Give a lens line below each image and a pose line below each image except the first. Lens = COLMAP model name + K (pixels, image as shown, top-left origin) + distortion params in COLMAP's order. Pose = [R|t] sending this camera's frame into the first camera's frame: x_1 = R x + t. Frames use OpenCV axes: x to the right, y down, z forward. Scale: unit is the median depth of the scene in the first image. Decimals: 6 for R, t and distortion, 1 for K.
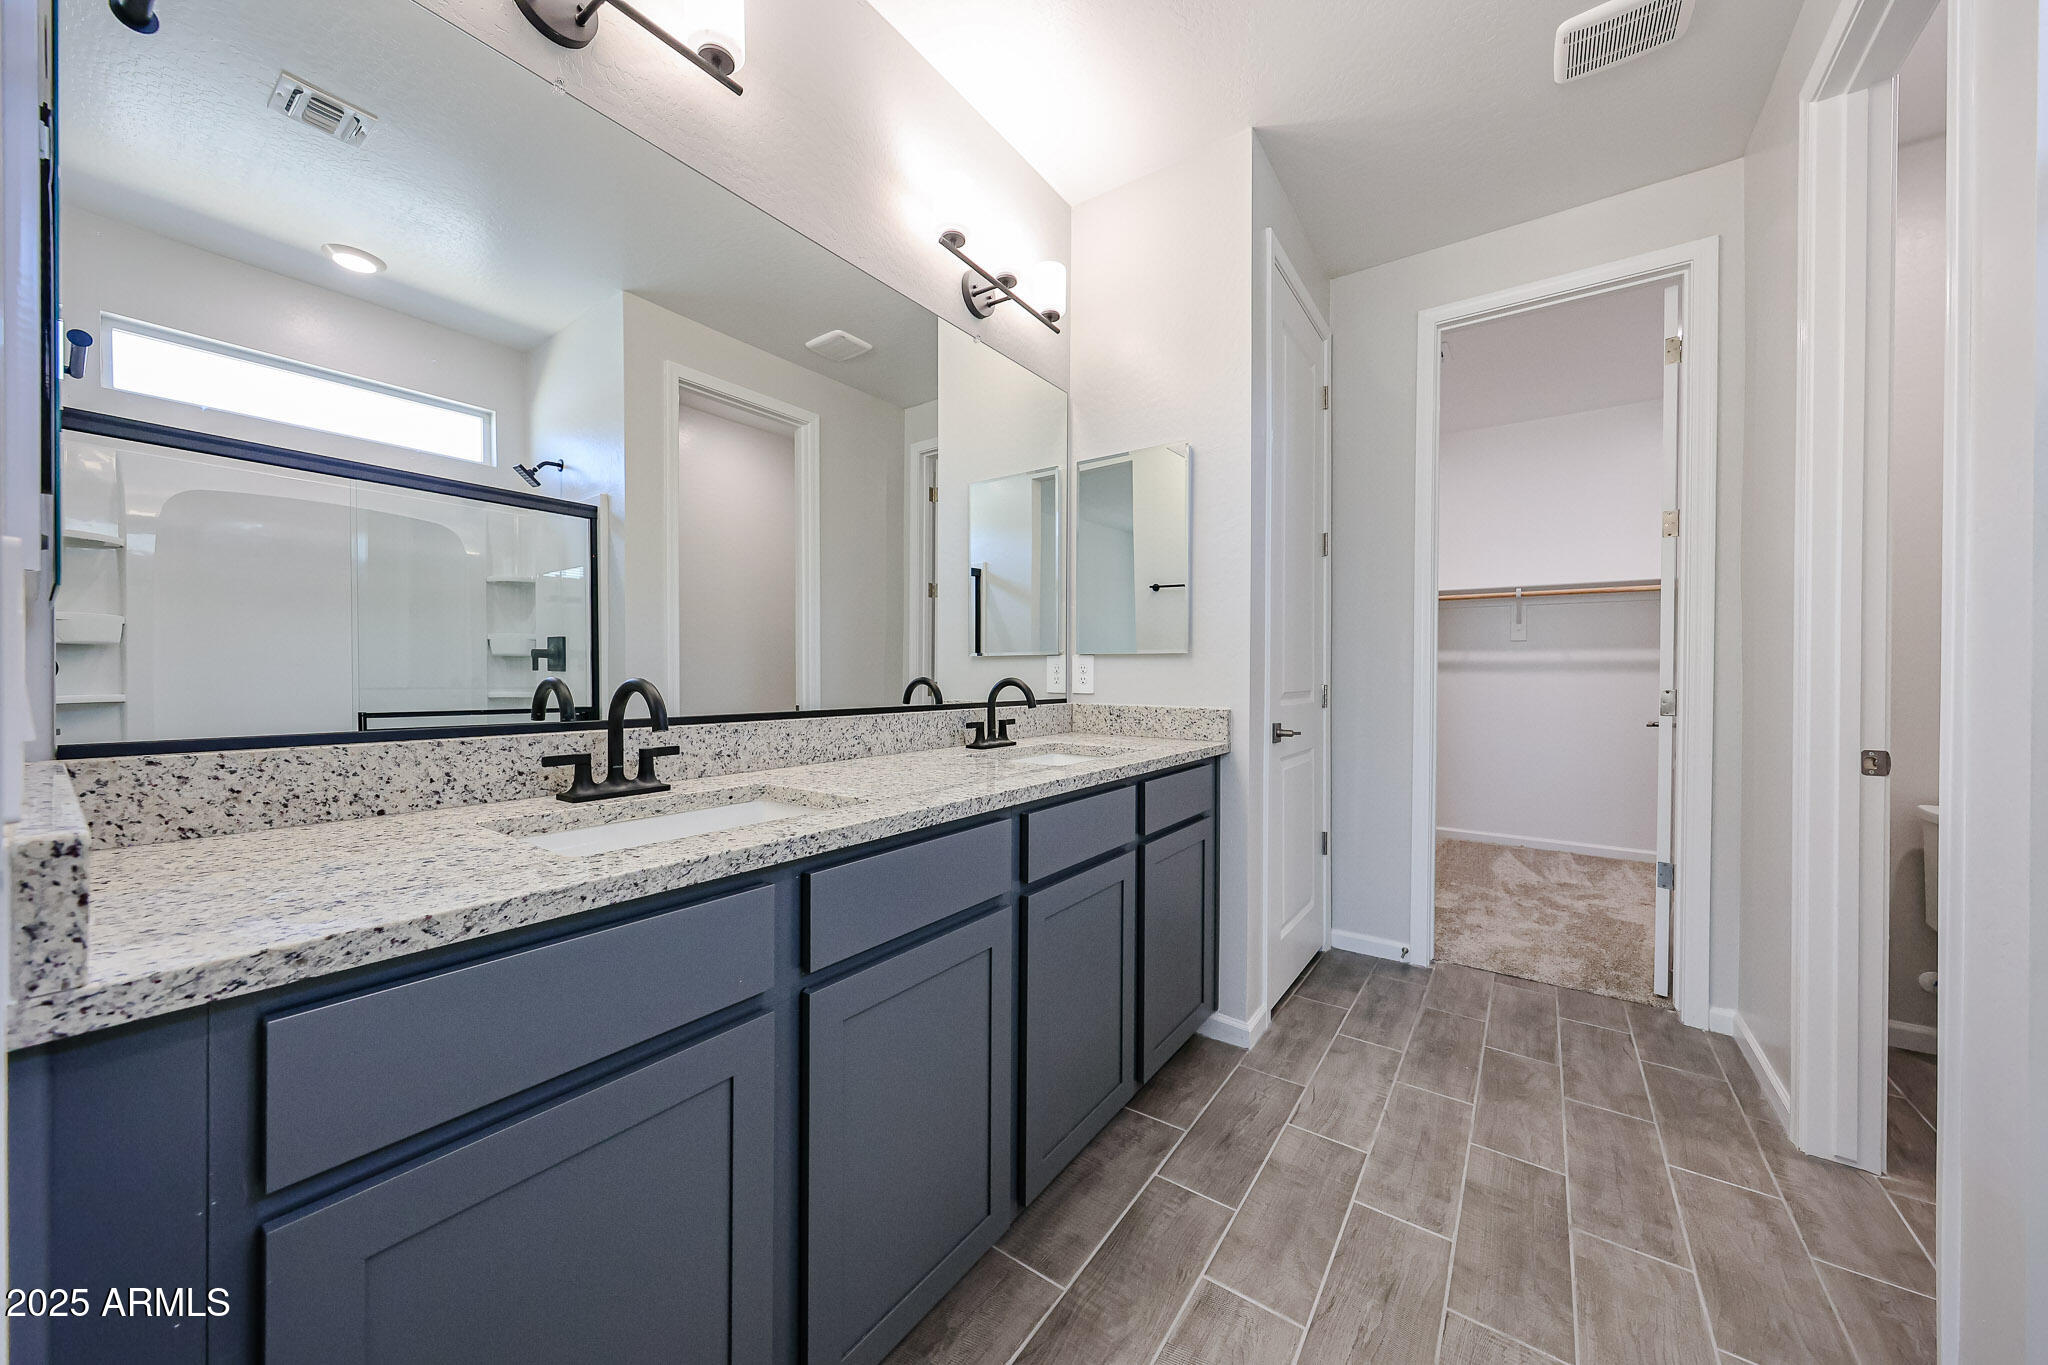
lens RADIAL K [[703.6, 0, 1020.6], [0, 703.6, 677.2], [0, 0, 1]] dist [-0.001630, 0.000078]
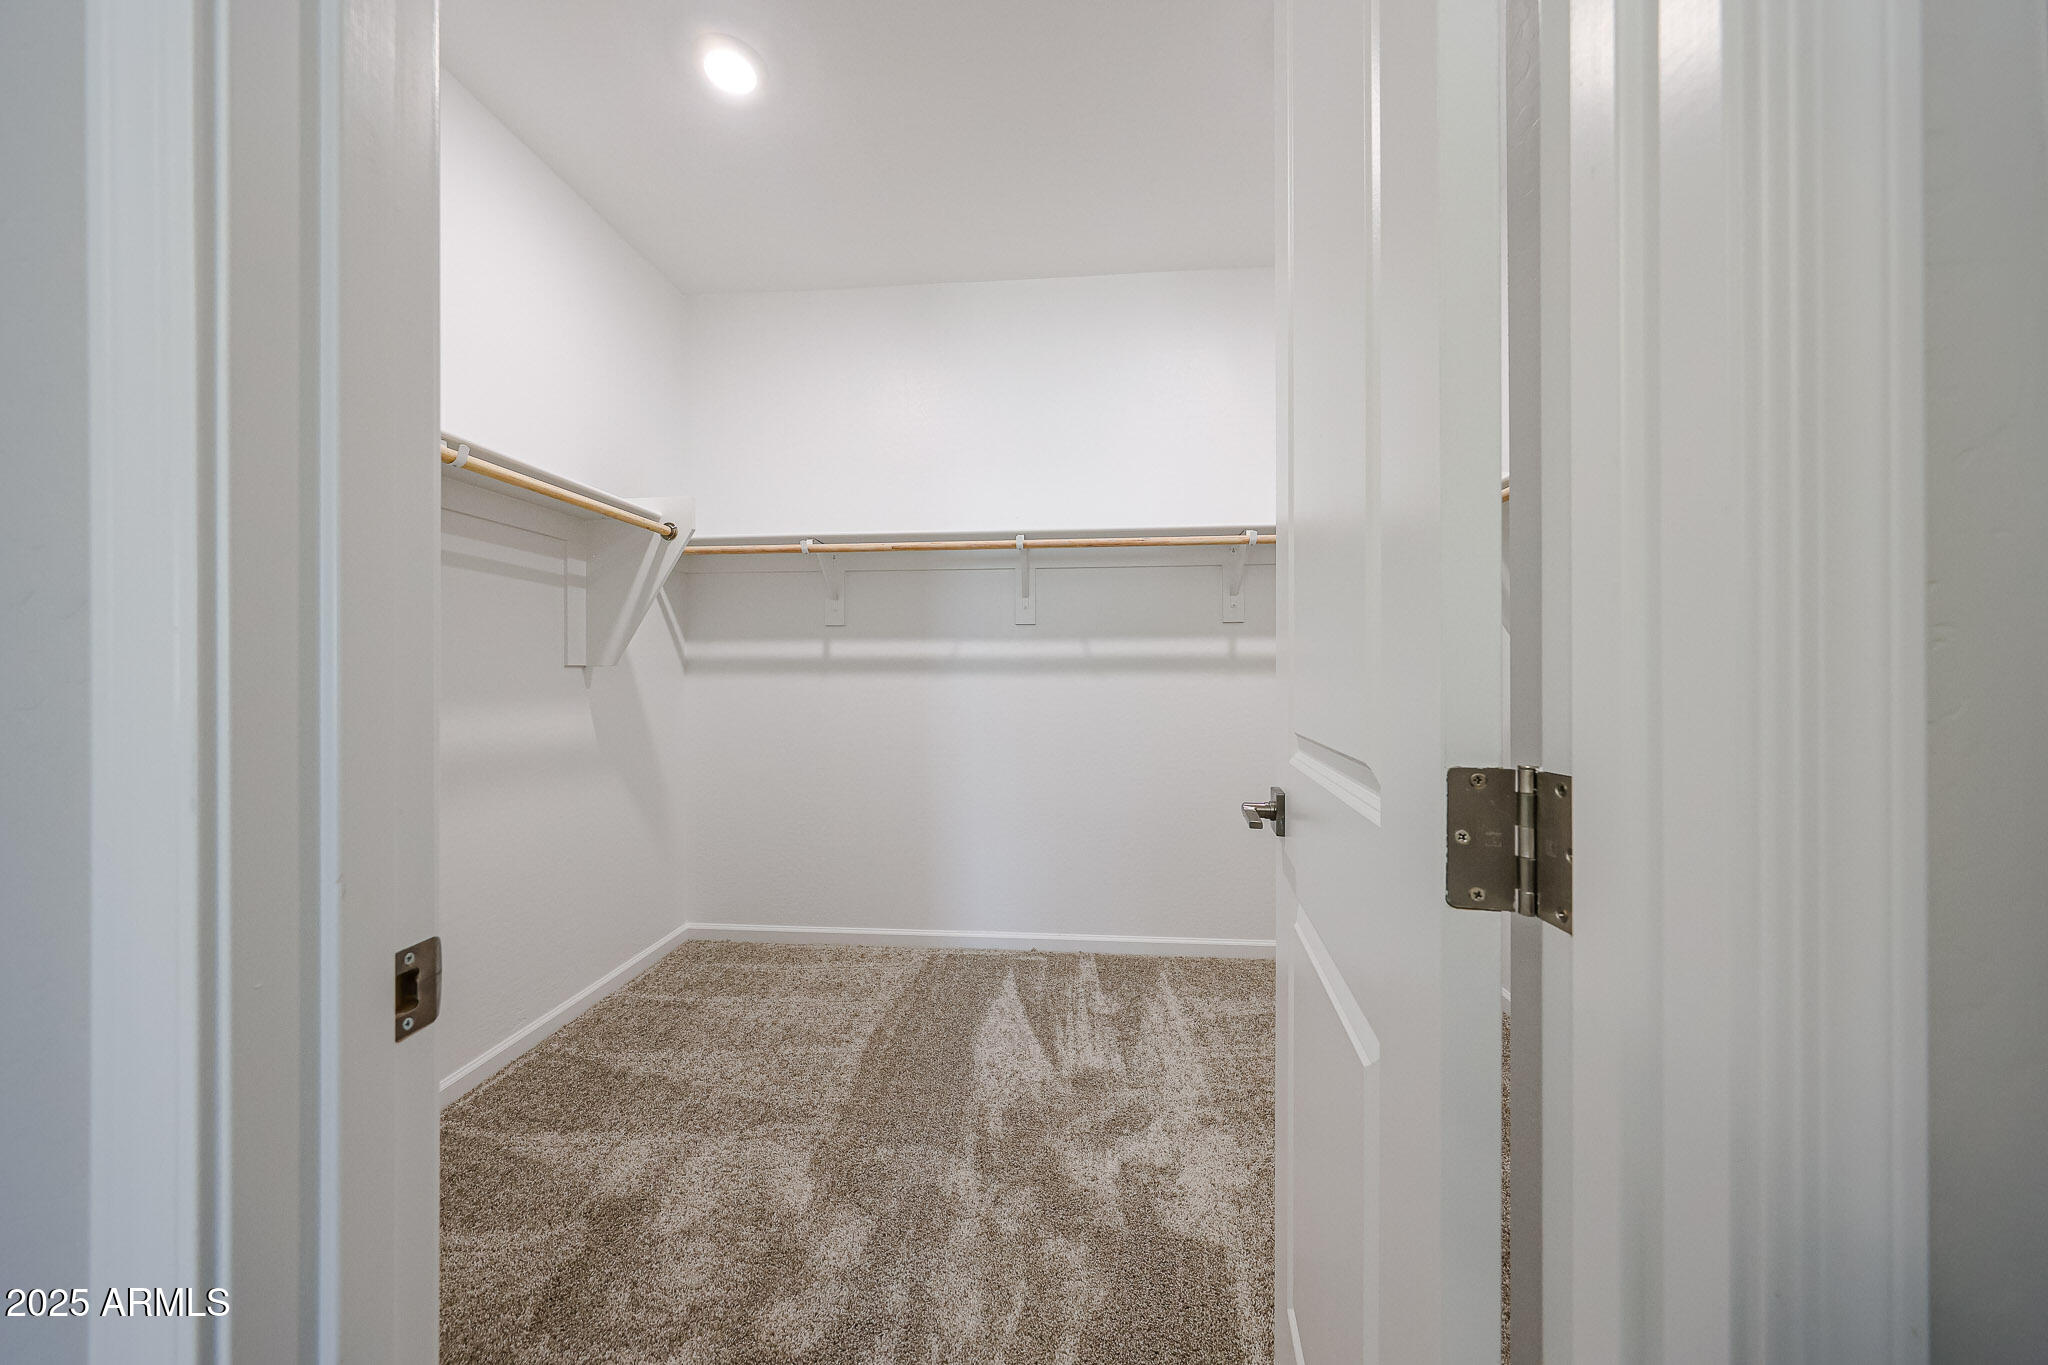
lens RADIAL K [[703.6, 0, 1020.6], [0, 703.6, 677.2], [0, 0, 1]] dist [-0.001630, 0.000078]
pose [[0.850295, -0.006306, 0.526269, 0.386585], [0.012628, 0.999885, -0.008421, 0.001365], [-0.526155, 0.013806, 0.850277, 0.483275]]
